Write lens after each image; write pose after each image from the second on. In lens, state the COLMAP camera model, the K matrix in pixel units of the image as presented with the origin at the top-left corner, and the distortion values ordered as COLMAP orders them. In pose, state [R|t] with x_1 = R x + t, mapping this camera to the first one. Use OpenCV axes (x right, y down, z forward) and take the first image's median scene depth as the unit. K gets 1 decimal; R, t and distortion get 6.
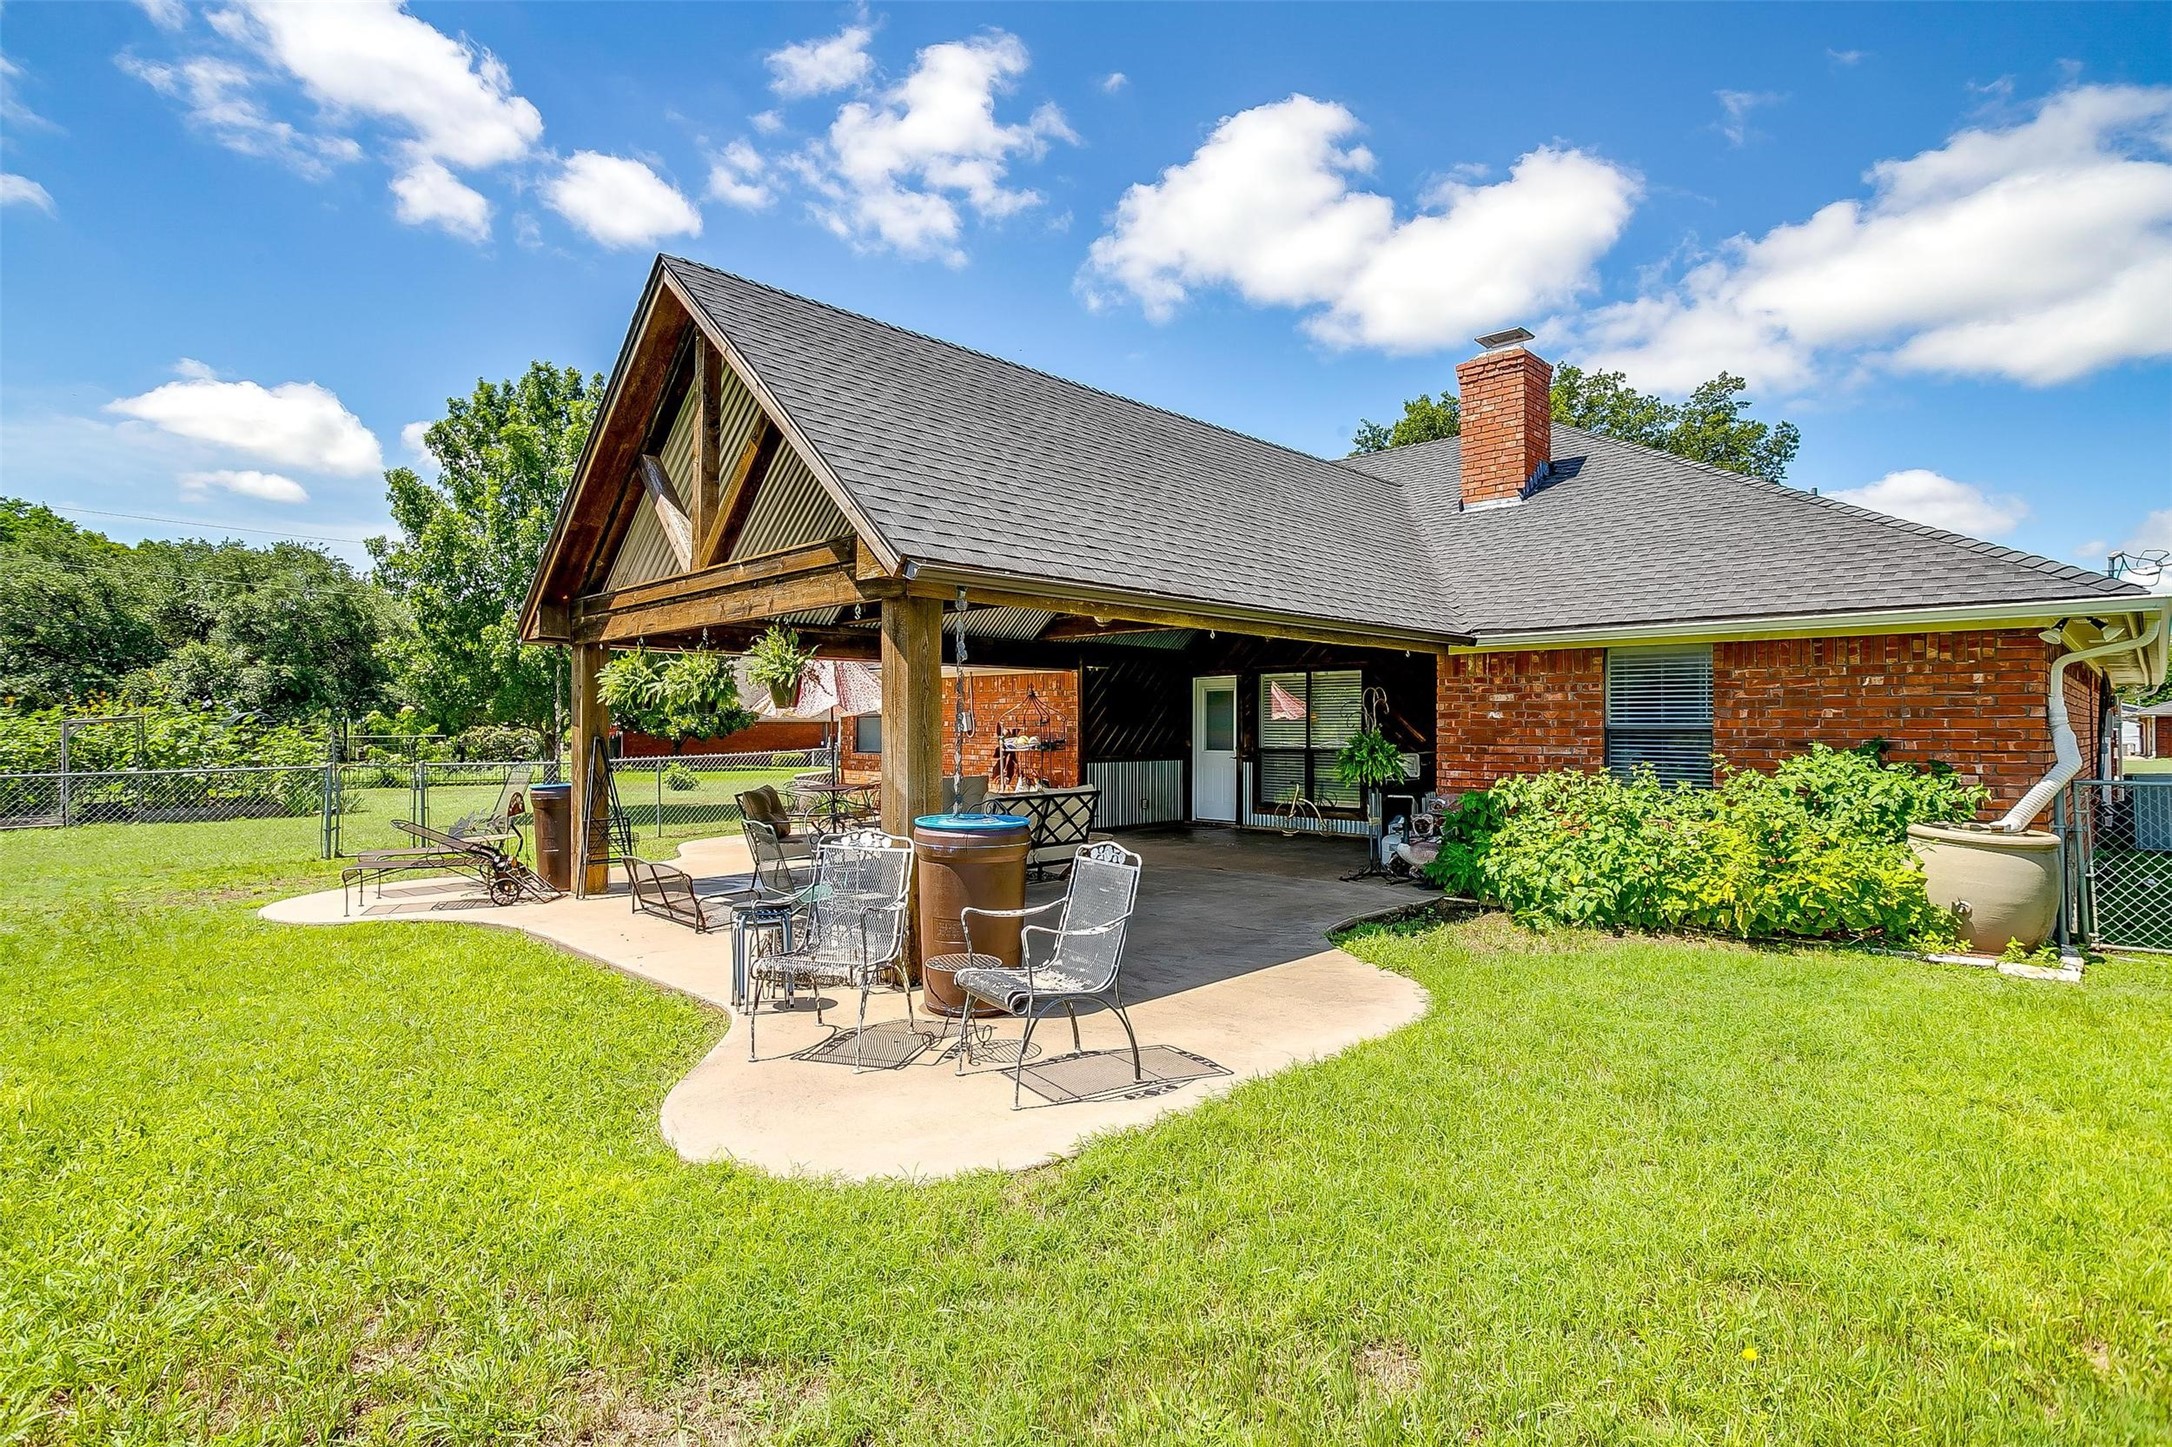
lens RADIAL K [[1091.6, 0, 1072.9], [0, 1091.6, 727.5], [0, 0, 1]] dist [-0.017495, 0.009293]
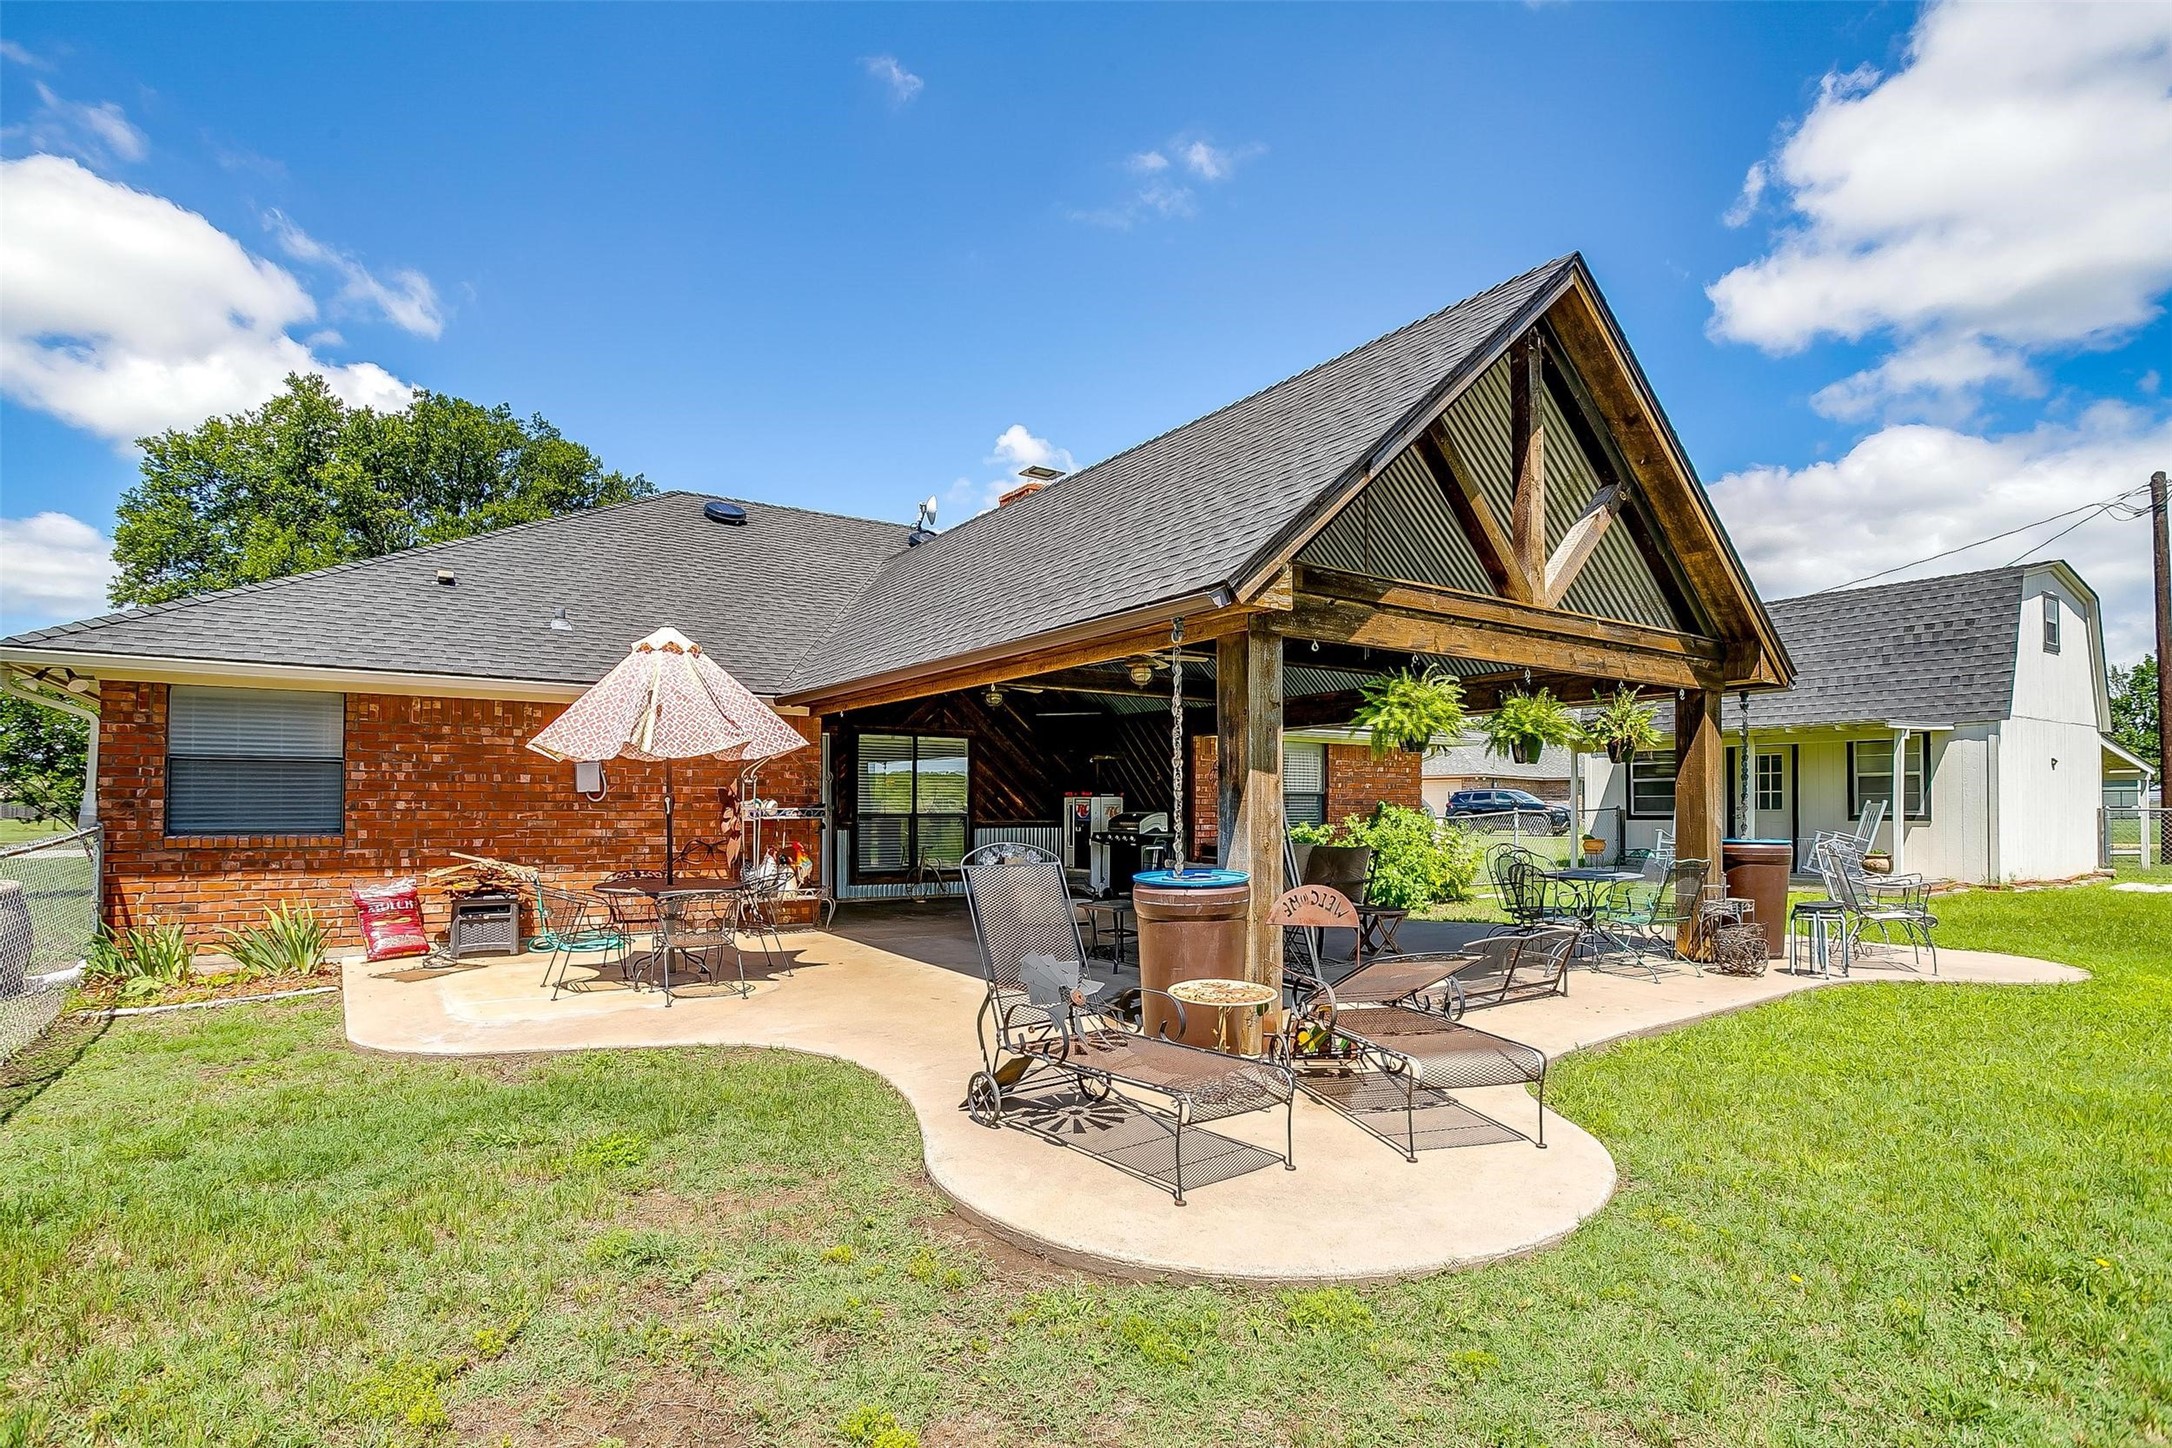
lens RADIAL K [[1091.6, 0, 1086.5], [0, 1091.6, 814.0], [0, 0, 1]] dist [-0.017495, 0.009293]
pose [[0.161231, -0.004906, 0.986904, -0.722578], [0.000379, 0.999988, 0.004909, 0.014588], [-0.986917, -0.000417, 0.161231, 0.673902]]
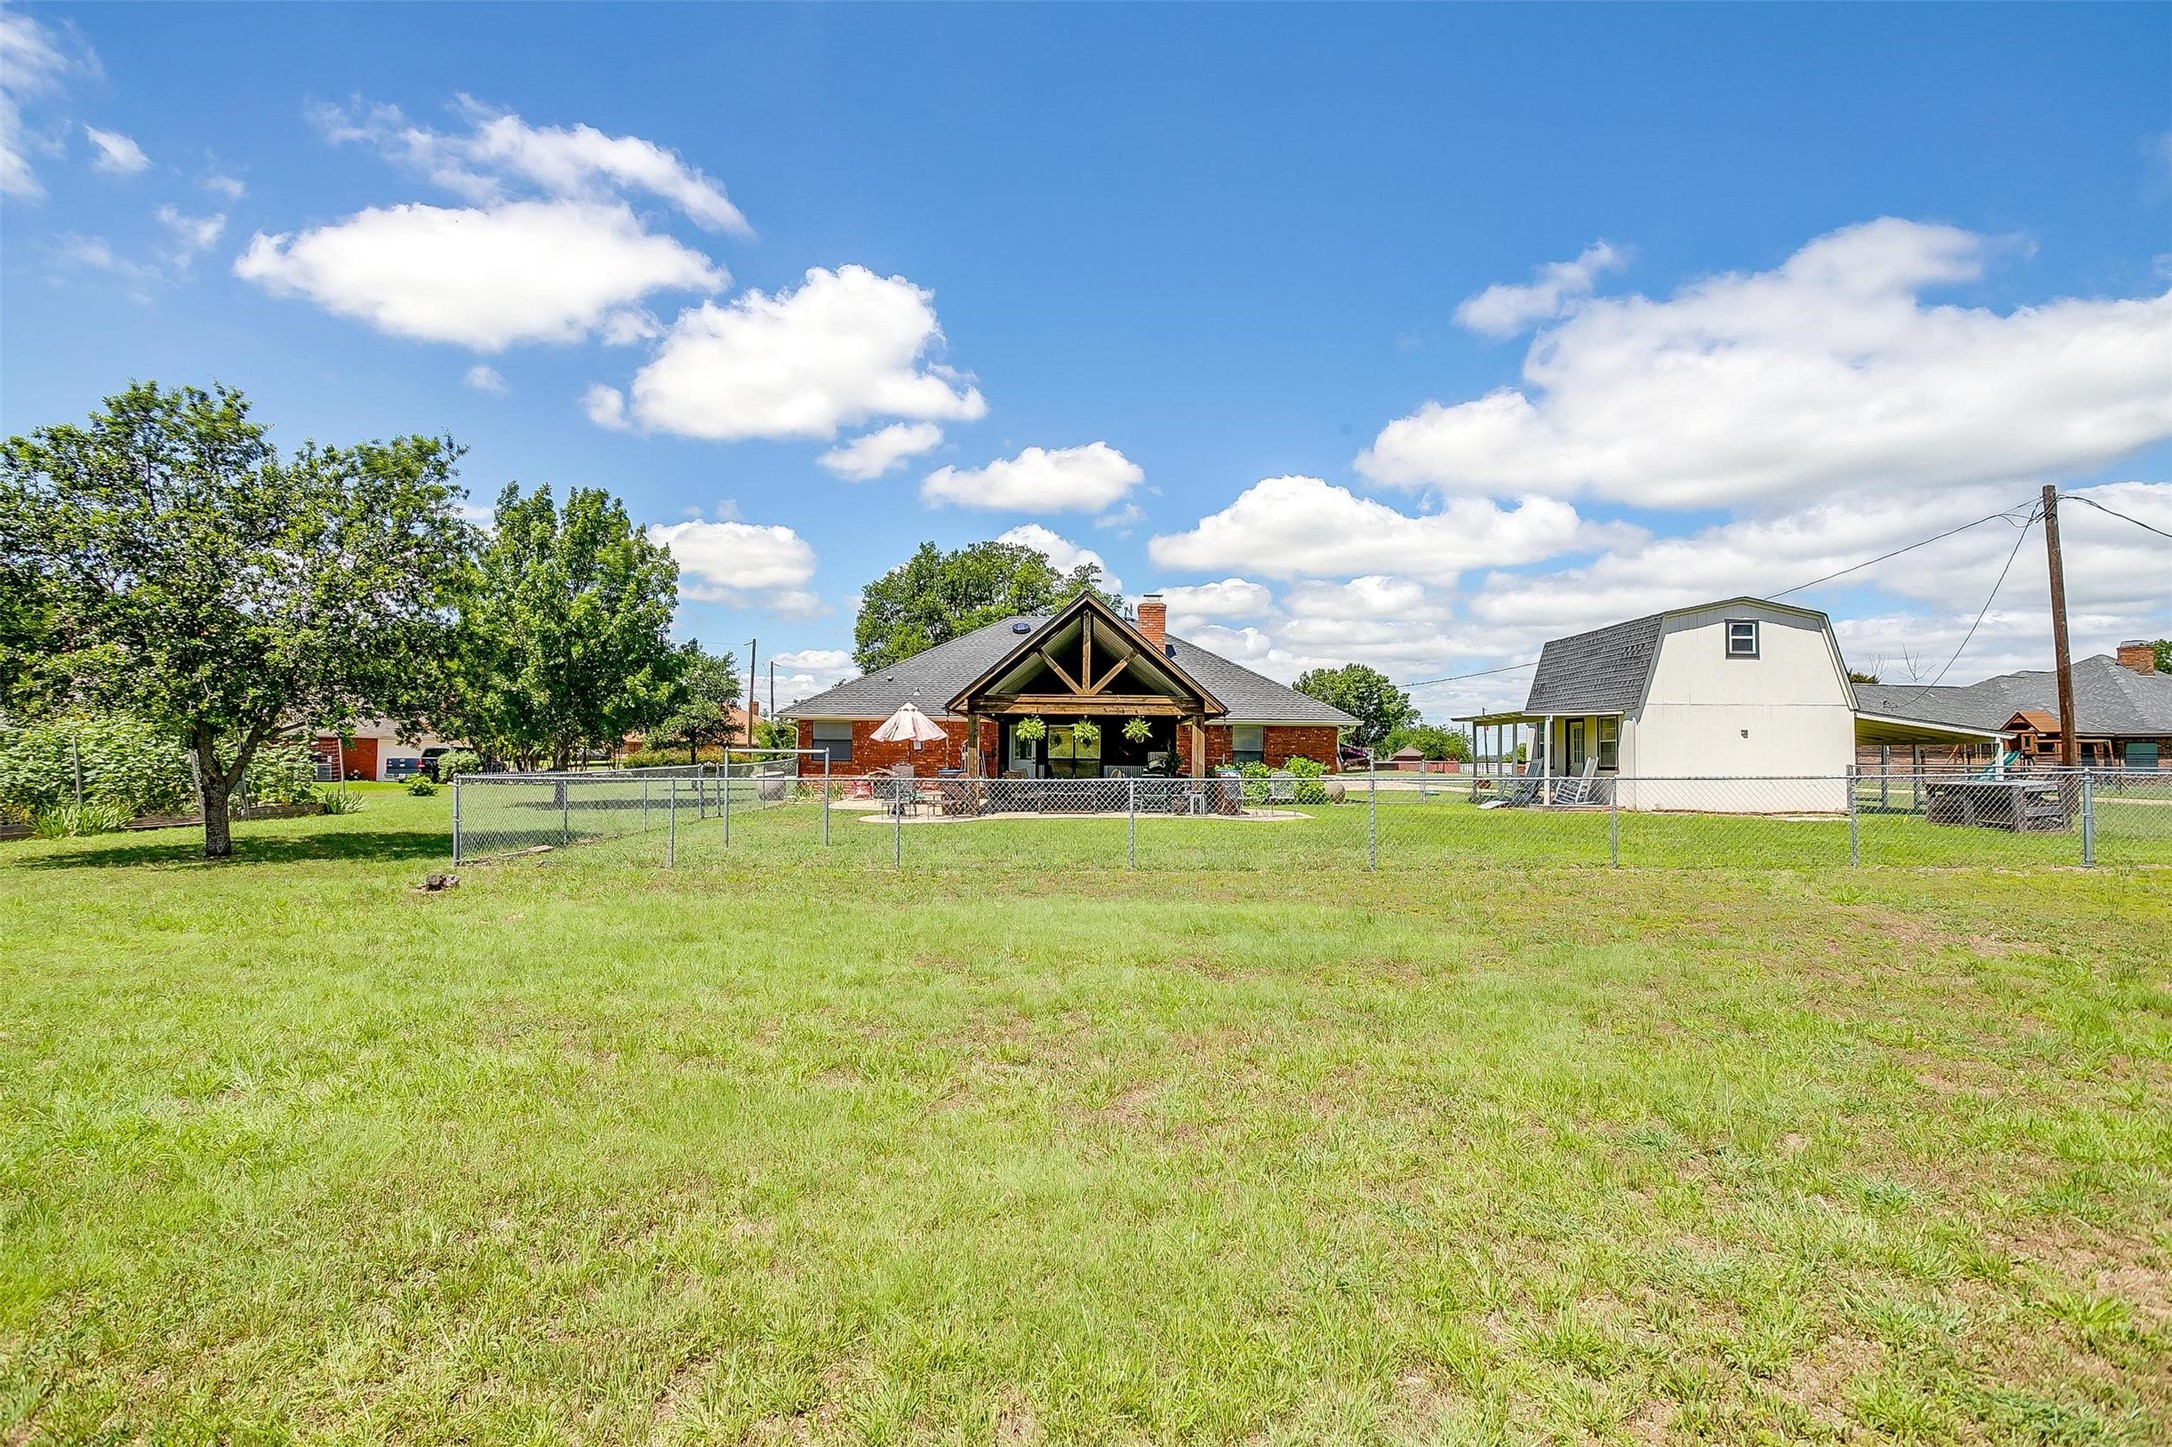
lens RADIAL K [[1091.6, 0, 1081.3], [0, 1091.6, 728.7], [0, 0, 1]] dist [-0.017495, 0.009293]
pose [[0.700178, 0.018526, 0.713728, -1.346005], [-0.006638, 0.999789, -0.019439, -0.000663], [-0.713938, 0.008872, 0.700153, -0.564581]]
